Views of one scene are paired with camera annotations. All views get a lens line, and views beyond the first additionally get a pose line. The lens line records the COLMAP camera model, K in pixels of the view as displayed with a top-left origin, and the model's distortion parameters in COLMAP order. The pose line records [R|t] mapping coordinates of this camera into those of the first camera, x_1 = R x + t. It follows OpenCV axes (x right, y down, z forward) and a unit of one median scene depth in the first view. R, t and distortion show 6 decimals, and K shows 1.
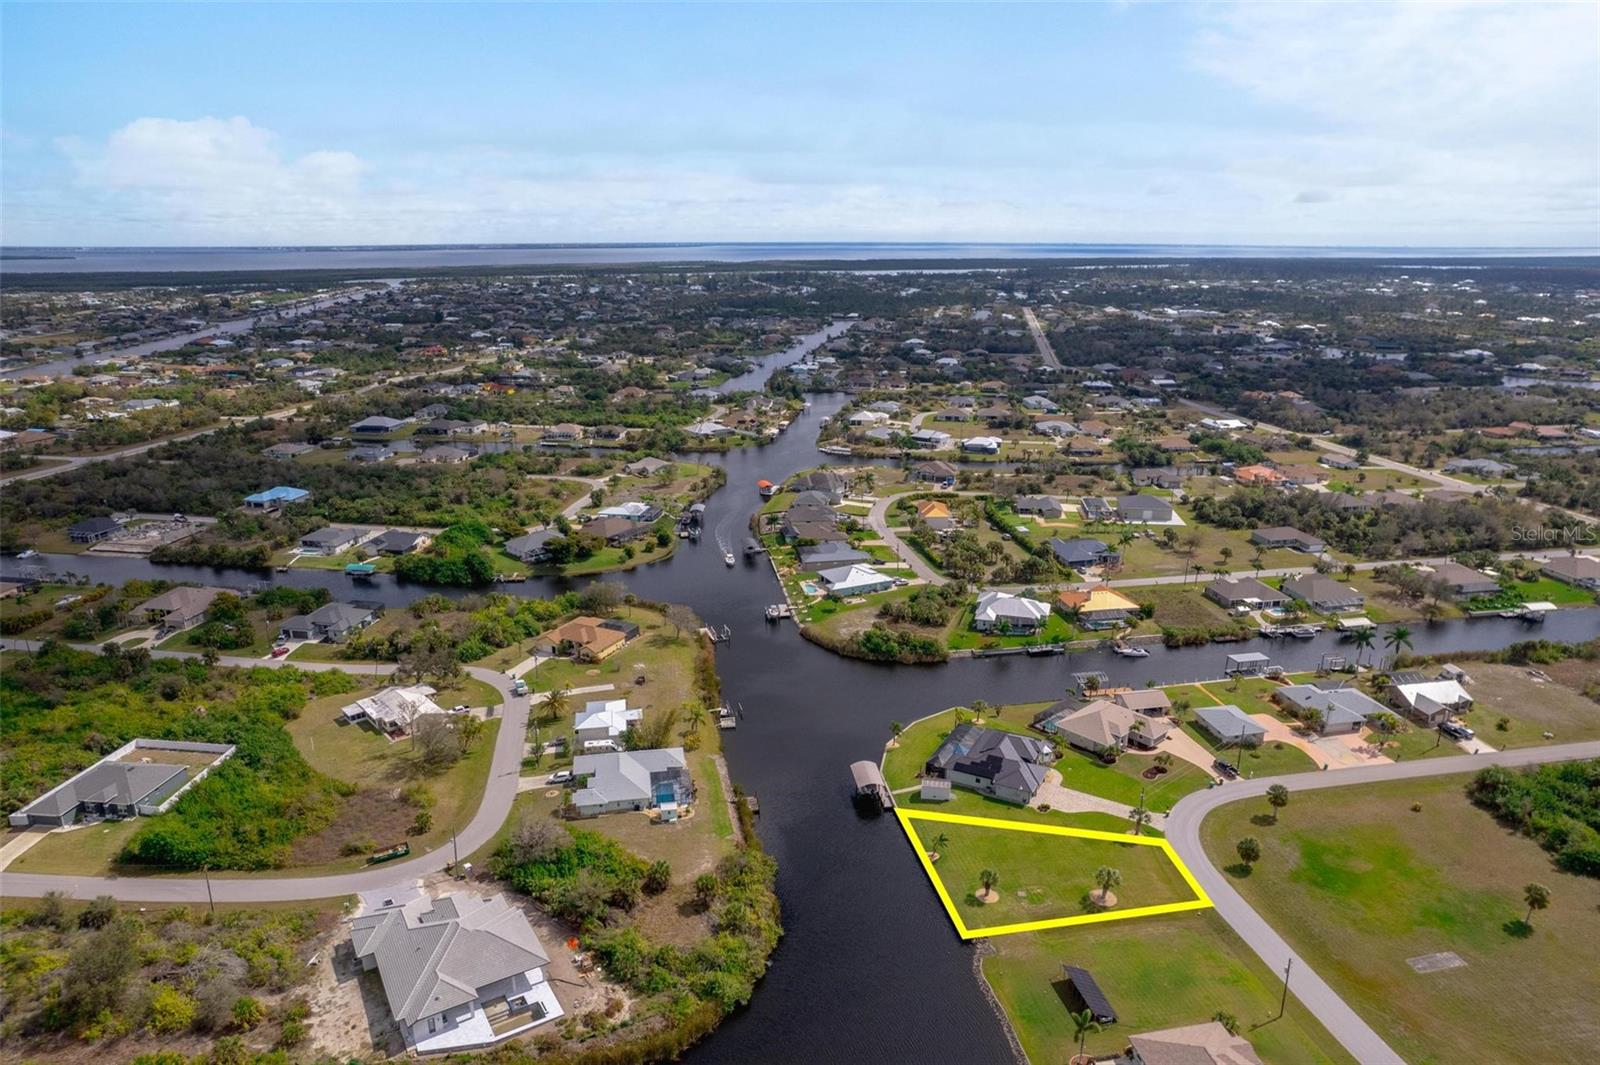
lens RADIAL K [[1028.4, 0, 810.4], [0, 1028.4, 531.5], [0, 0, 1]] dist [-0.070750, 0.068330]
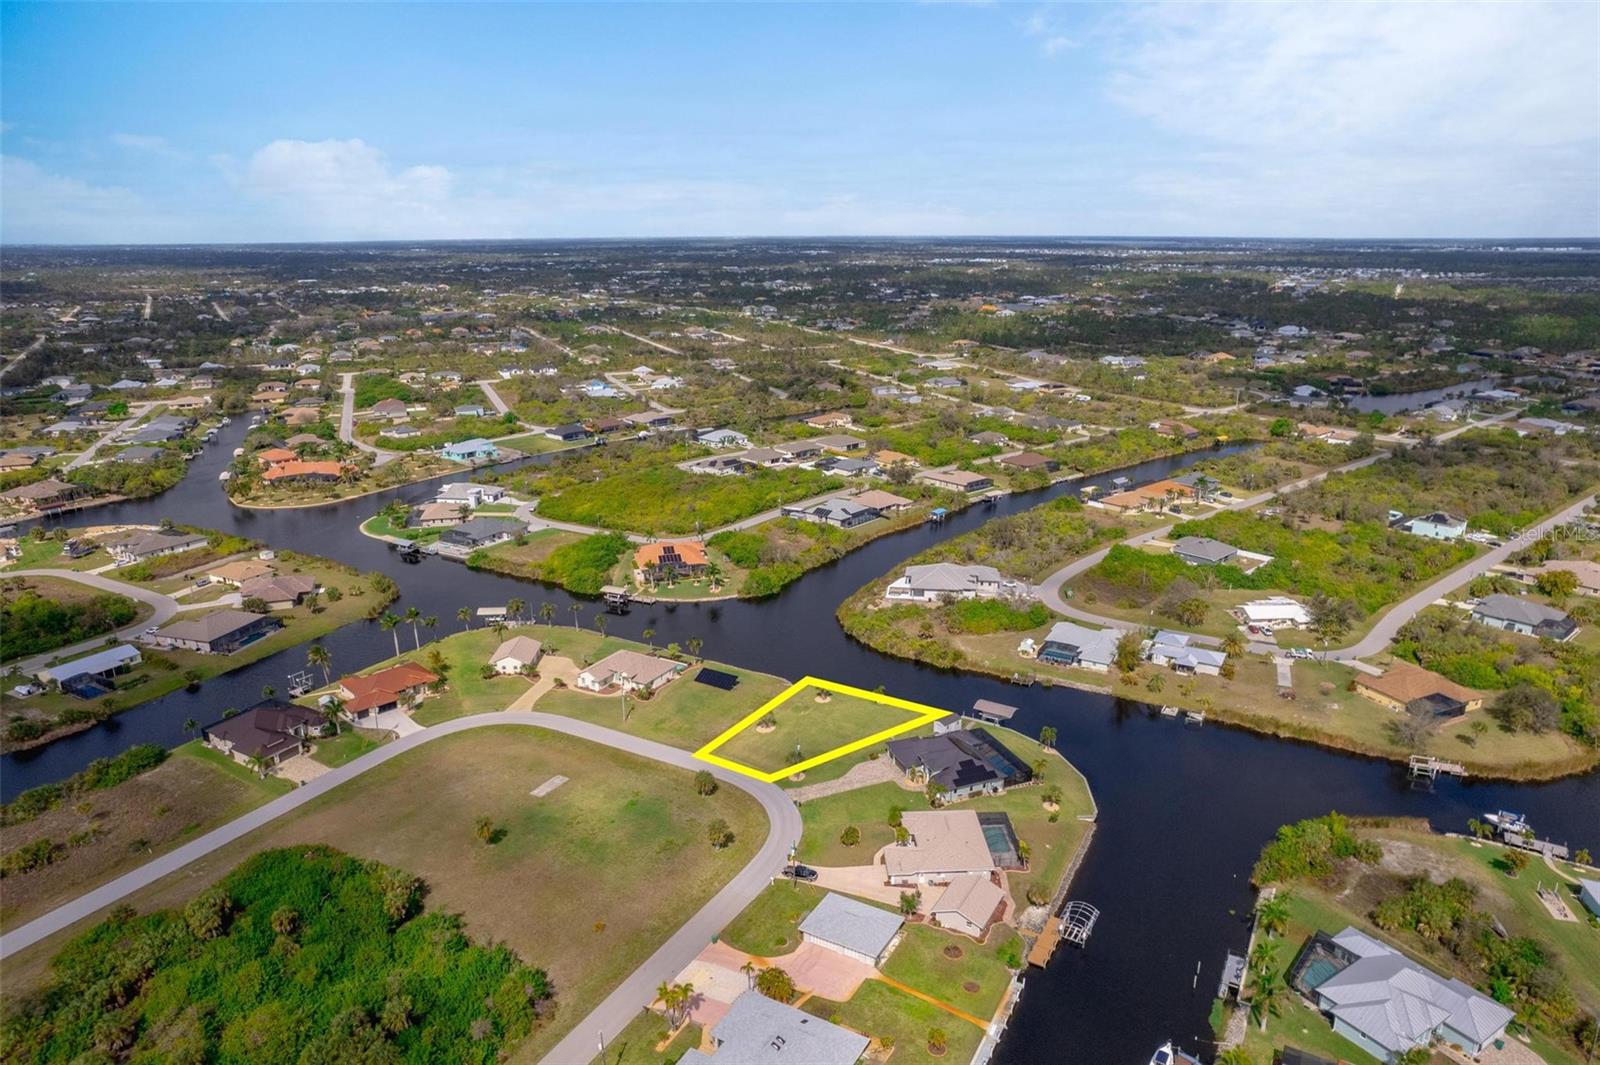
lens RADIAL K [[1028.4, 0, 801.0], [0, 1028.4, 532.9], [0, 0, 1]] dist [-0.070750, 0.068330]
pose [[-0.652699, 0.218041, -0.725564, 0.868736], [-0.205384, 0.870906, 0.446476, -0.350606], [0.729248, 0.440433, -0.523657, 1.196454]]
